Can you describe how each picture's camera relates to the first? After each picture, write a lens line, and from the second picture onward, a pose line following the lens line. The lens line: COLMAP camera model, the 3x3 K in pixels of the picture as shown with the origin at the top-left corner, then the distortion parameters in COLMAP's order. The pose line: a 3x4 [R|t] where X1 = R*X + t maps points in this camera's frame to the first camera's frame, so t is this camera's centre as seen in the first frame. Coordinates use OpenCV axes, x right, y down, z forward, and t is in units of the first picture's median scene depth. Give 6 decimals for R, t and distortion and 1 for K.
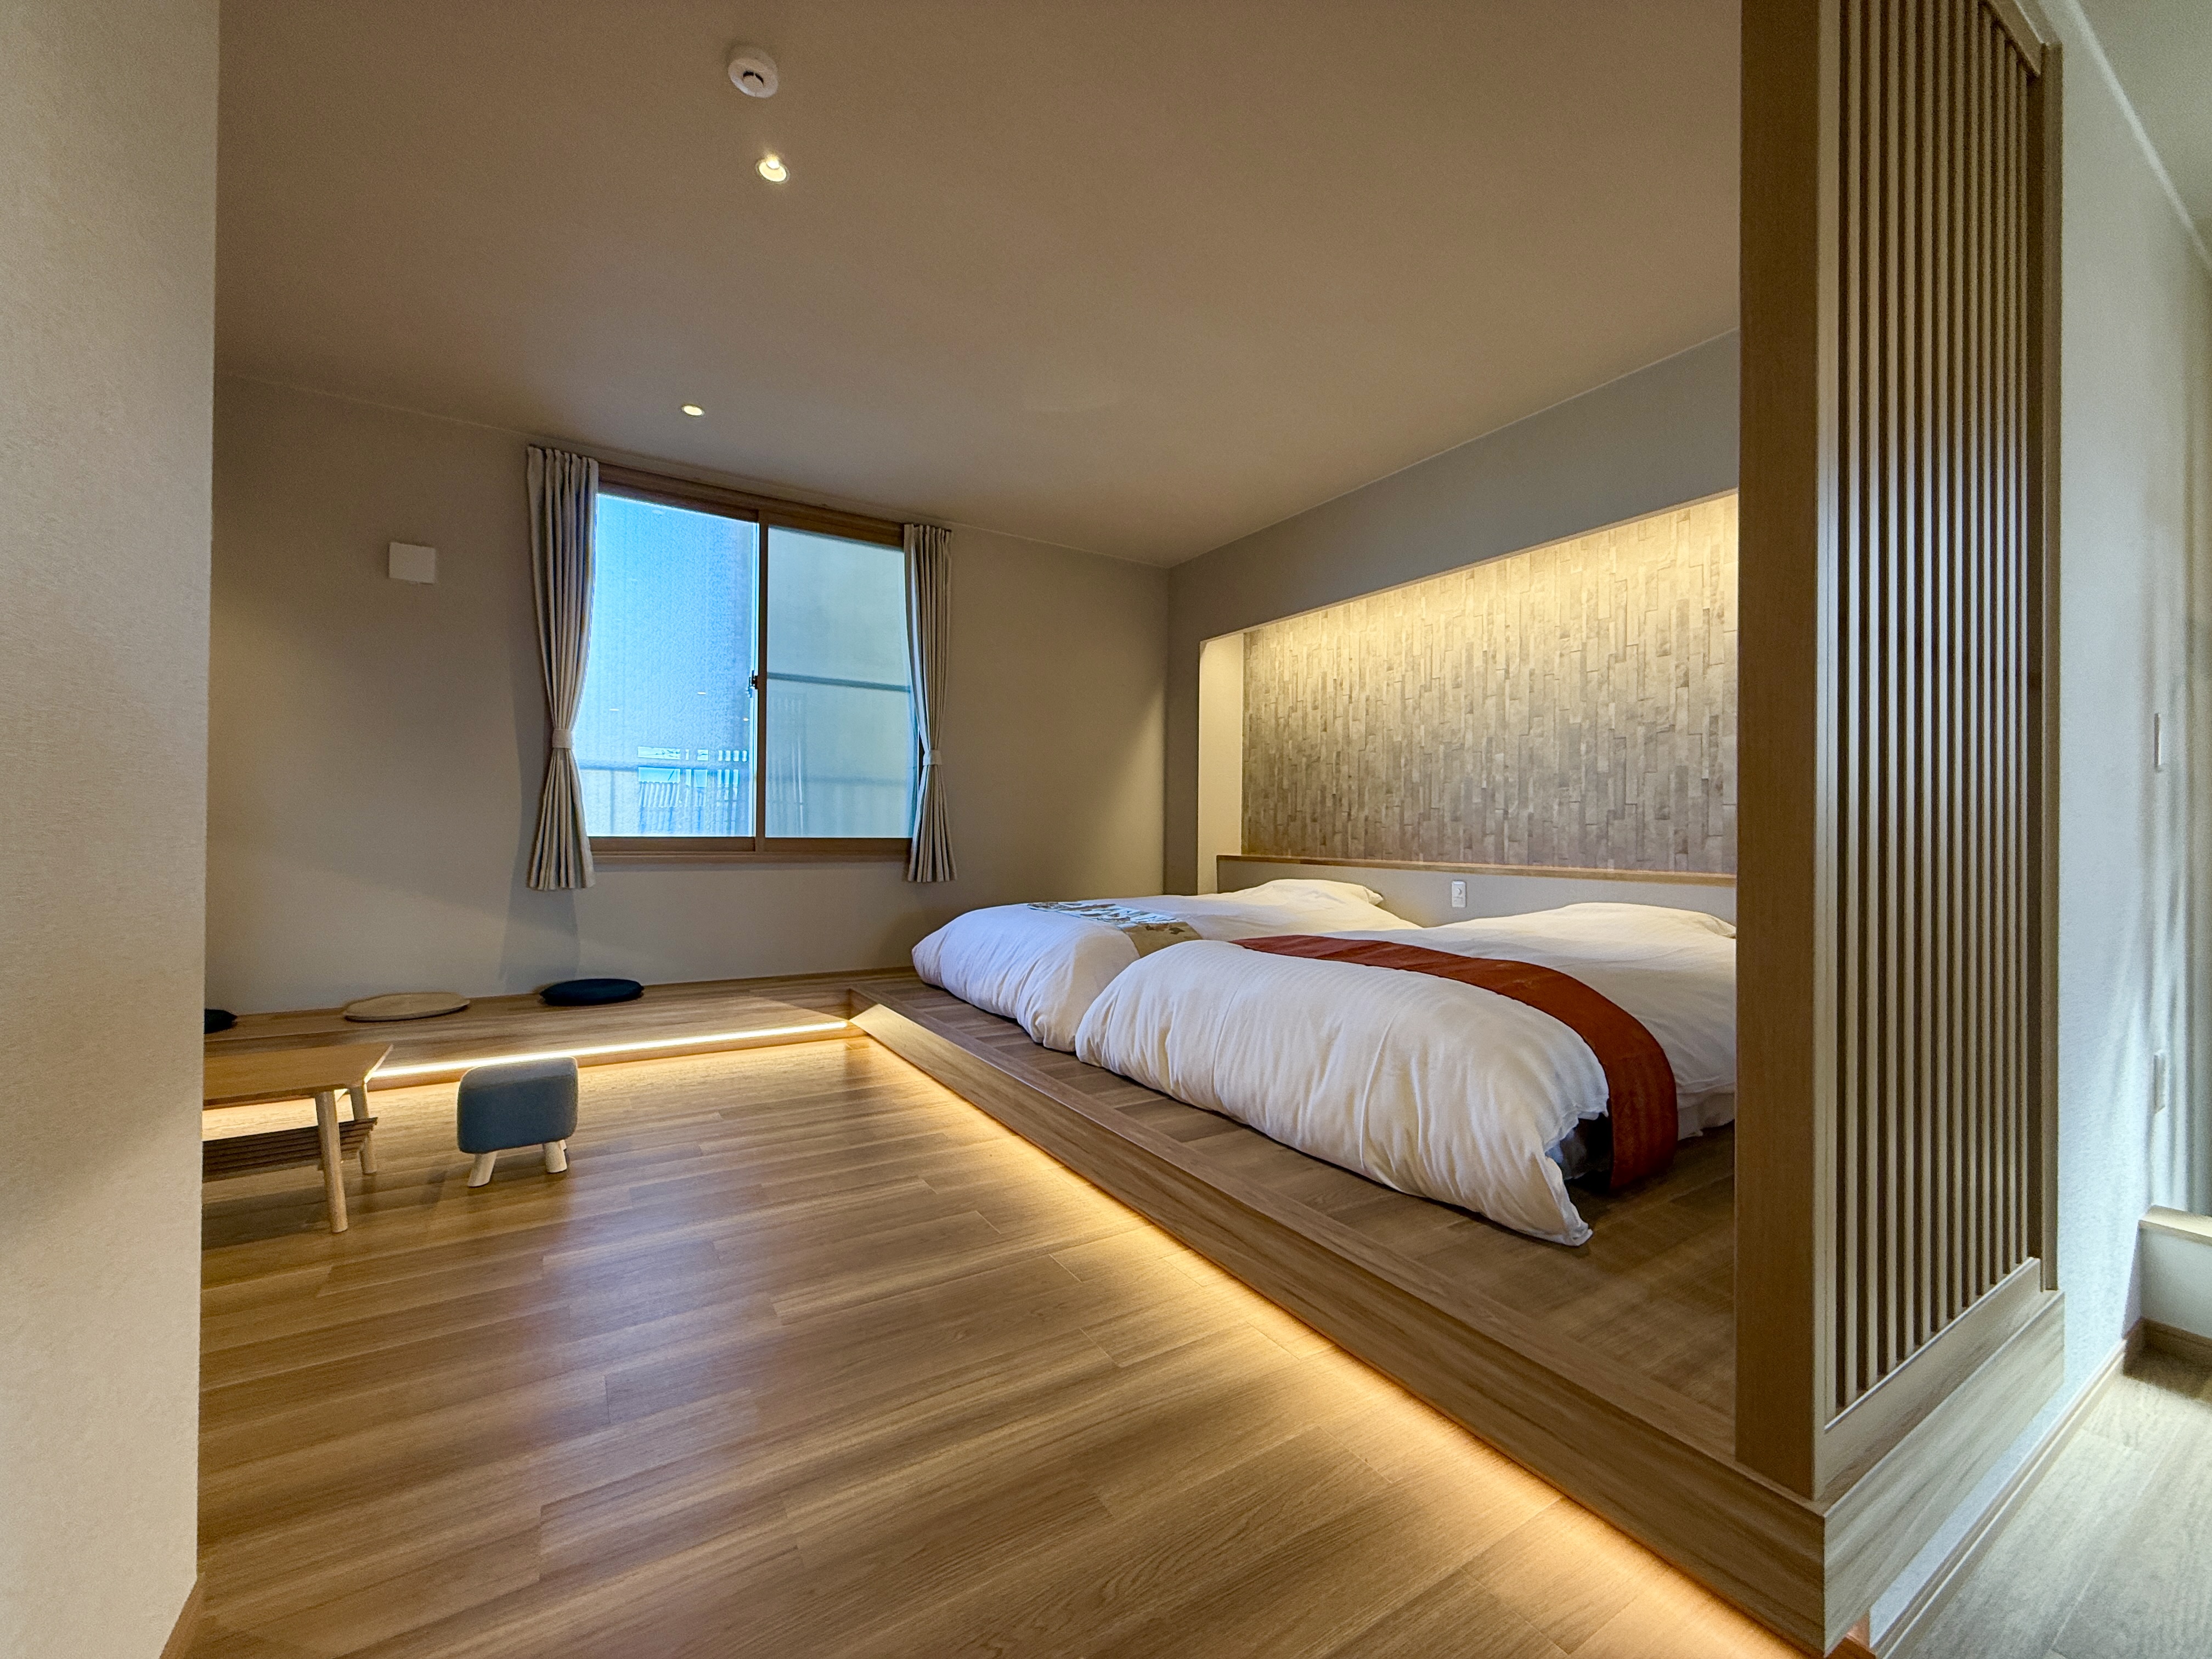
lens RADIAL K [[886.6, 0, 1105.6], [0, 886.6, 829.4], [0, 0, 1]] dist [0.000746, -0.000224]
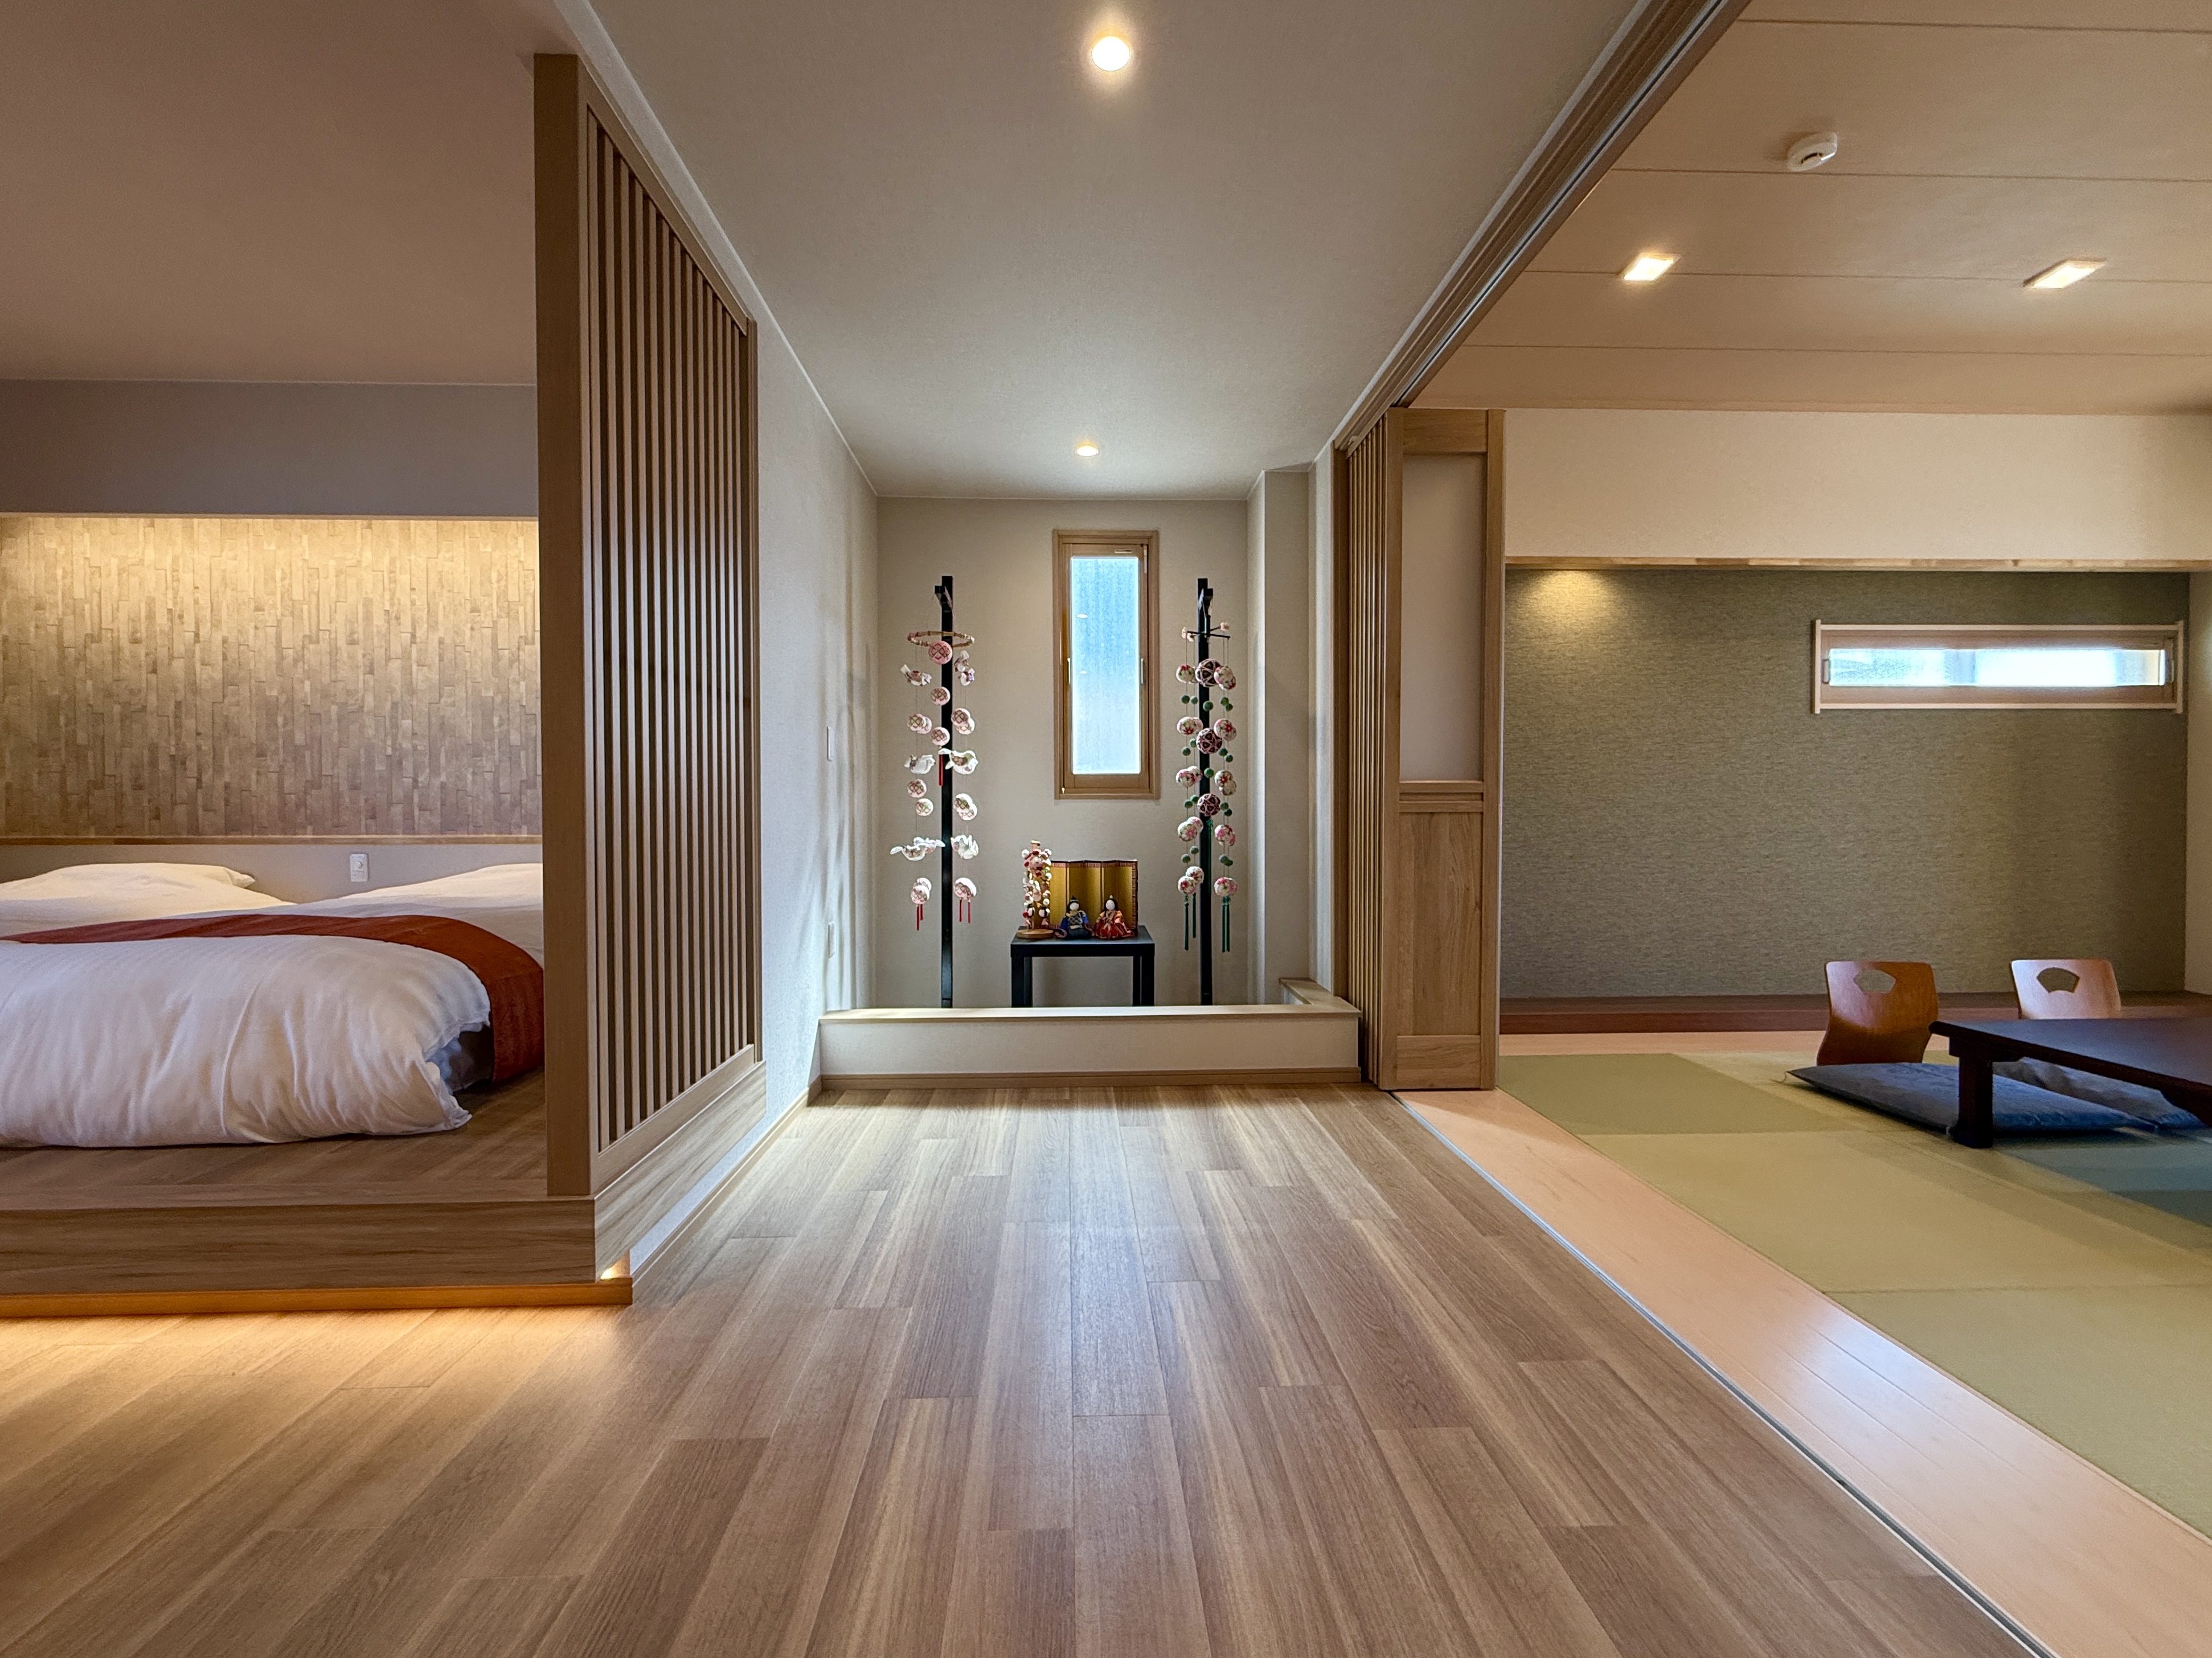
lens RADIAL K [[886.5, 0, 1065.0], [0, 886.5, 824.2], [0, 0, 1]] dist [0.000746, -0.000224]
pose [[0.505964, -0.023170, 0.862244, -0.072110], [0.003831, 0.999690, 0.024615, 0.018084], [-0.862546, -0.009151, 0.505895, -0.273586]]
